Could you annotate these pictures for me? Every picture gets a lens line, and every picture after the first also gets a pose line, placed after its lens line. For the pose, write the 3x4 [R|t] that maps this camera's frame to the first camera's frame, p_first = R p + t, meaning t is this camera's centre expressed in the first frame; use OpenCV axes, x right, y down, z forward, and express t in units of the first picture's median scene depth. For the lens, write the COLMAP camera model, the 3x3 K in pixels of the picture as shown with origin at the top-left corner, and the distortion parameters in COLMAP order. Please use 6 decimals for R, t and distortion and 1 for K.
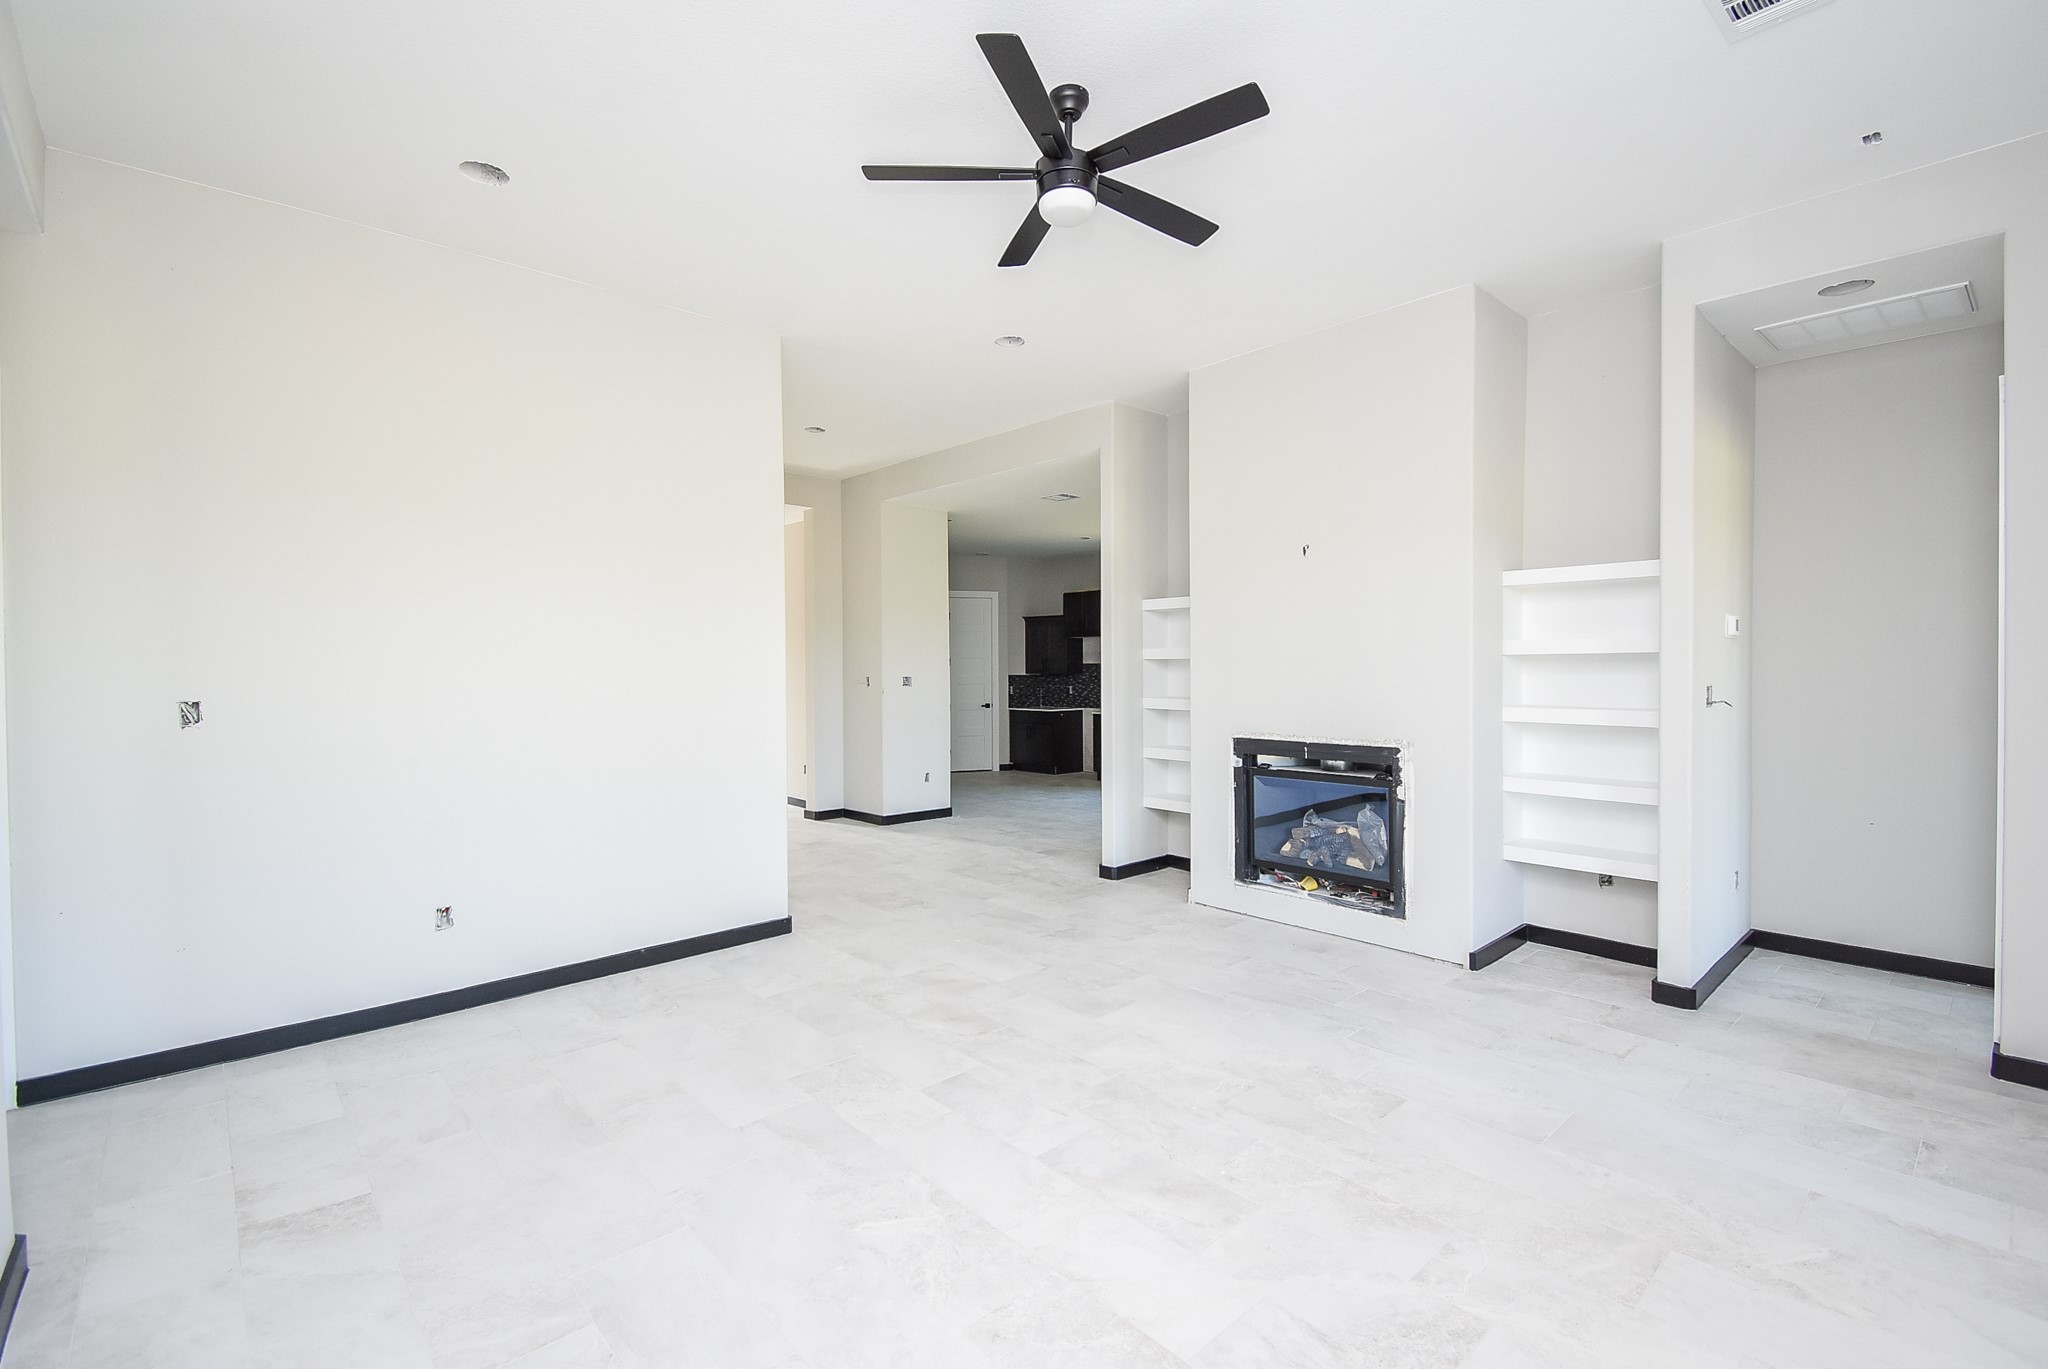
lens RADIAL K [[895.5, 0, 1025.7], [0, 895.5, 674.1], [0, 0, 1]] dist [0.040712, -0.026036]
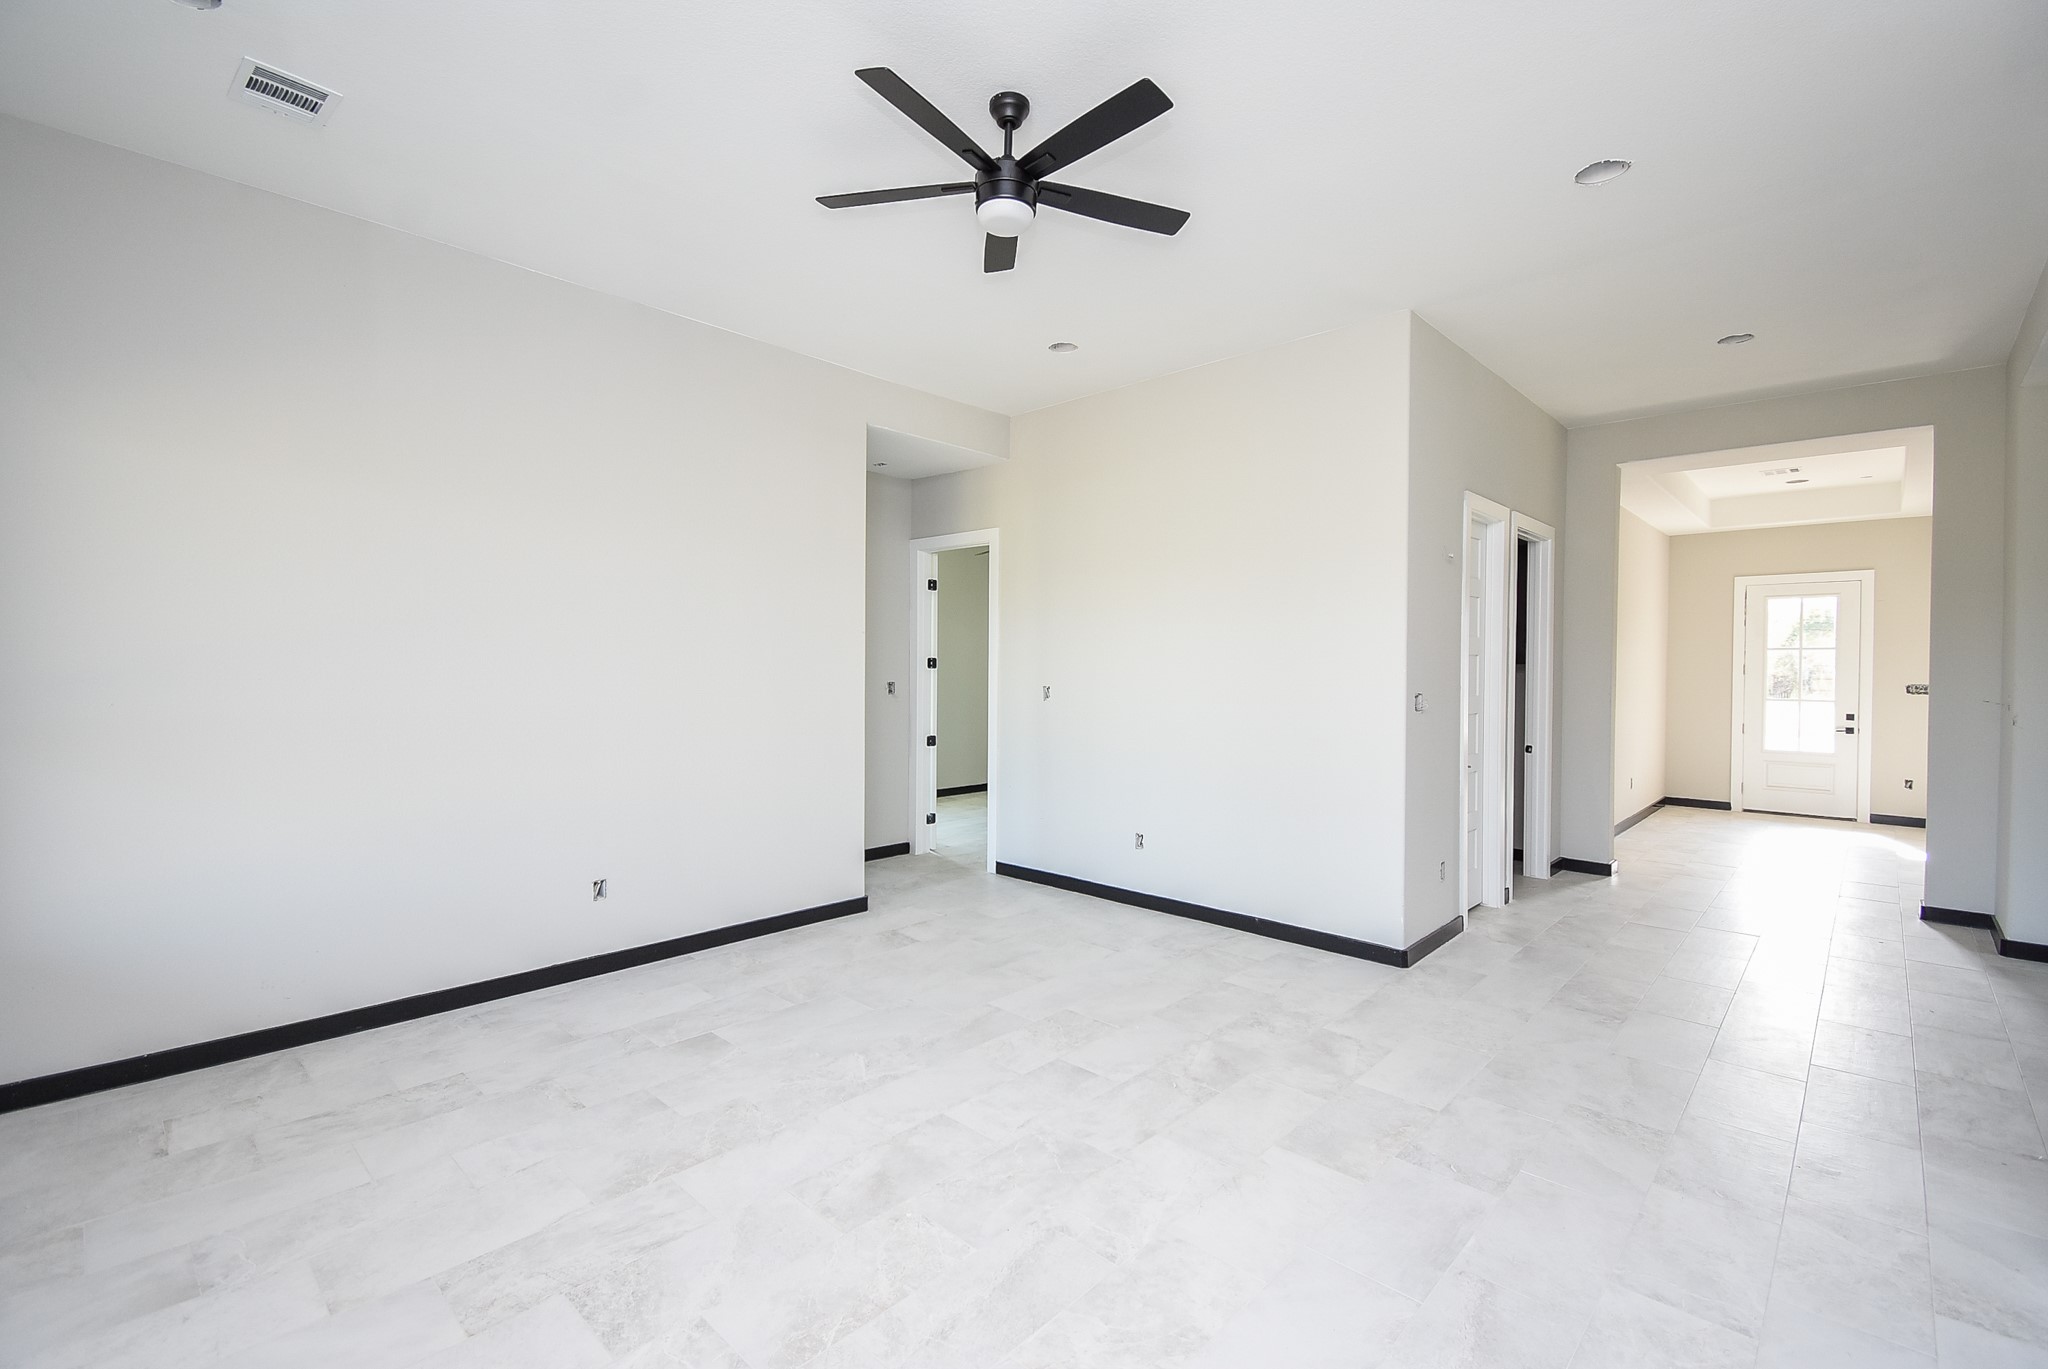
lens RADIAL K [[895.5, 0, 1025.7], [0, 895.5, 674.1], [0, 0, 1]] dist [0.040712, -0.026036]
pose [[0.075598, 0.014431, -0.997034, 0.793494], [-0.018601, 0.999742, 0.013060, -0.015643], [0.996965, 0.017559, 0.075847, 0.715794]]
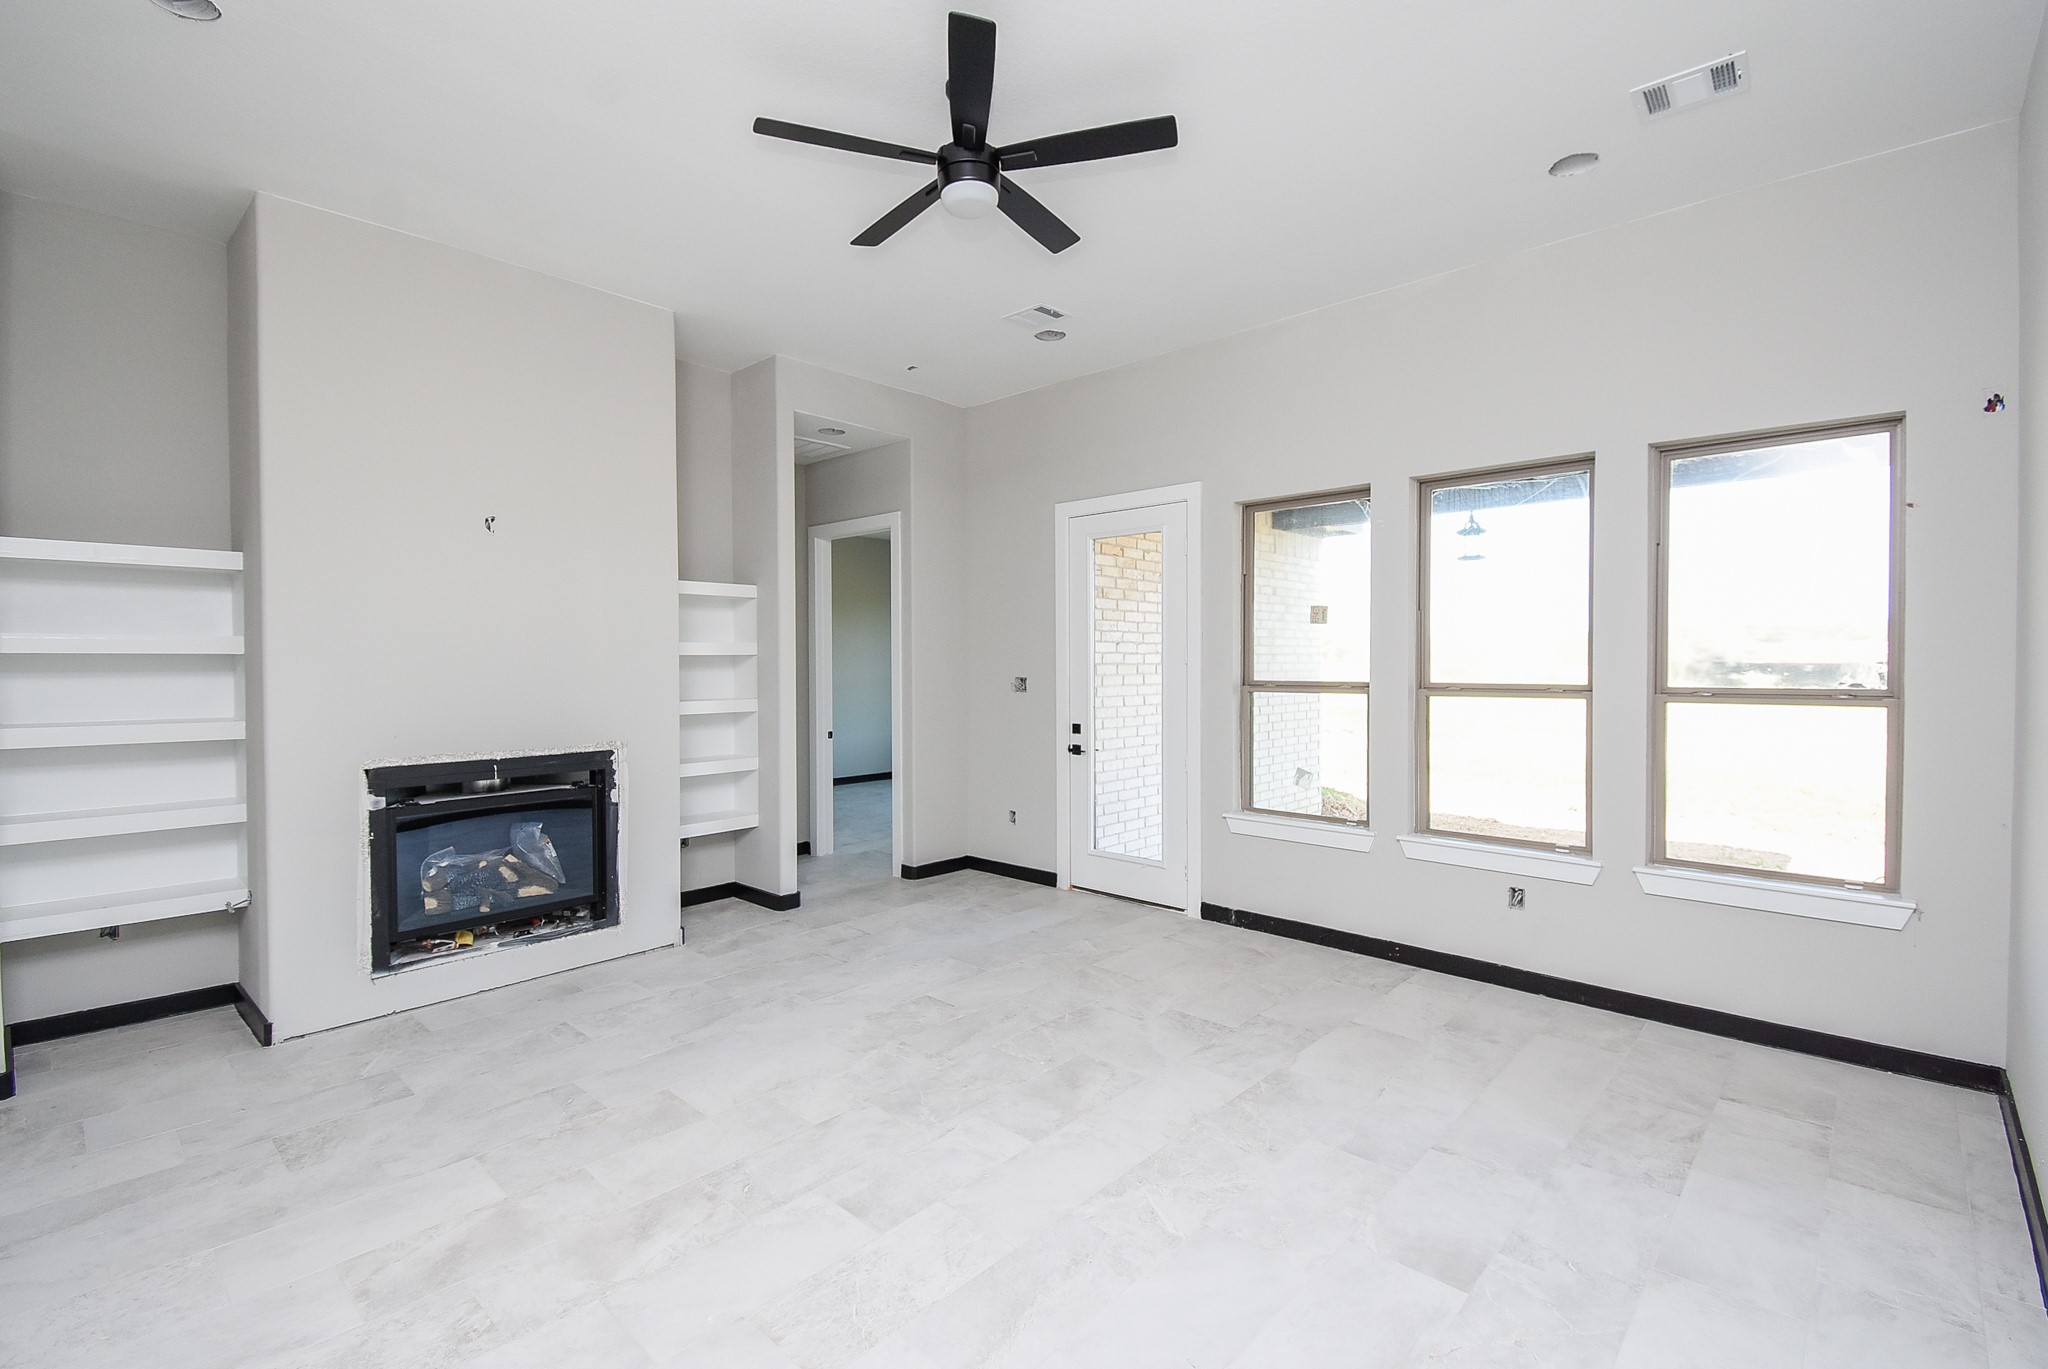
lens RADIAL K [[904.6, 0, 1019.4], [0, 904.6, 675.0], [0, 0, 1]] dist [0.035332, -0.024118]
pose [[-0.076773, -0.009421, 0.997004, -0.717678], [0.013746, 0.999850, 0.010507, -0.003521], [-0.996954, 0.014511, -0.076632, 0.771966]]
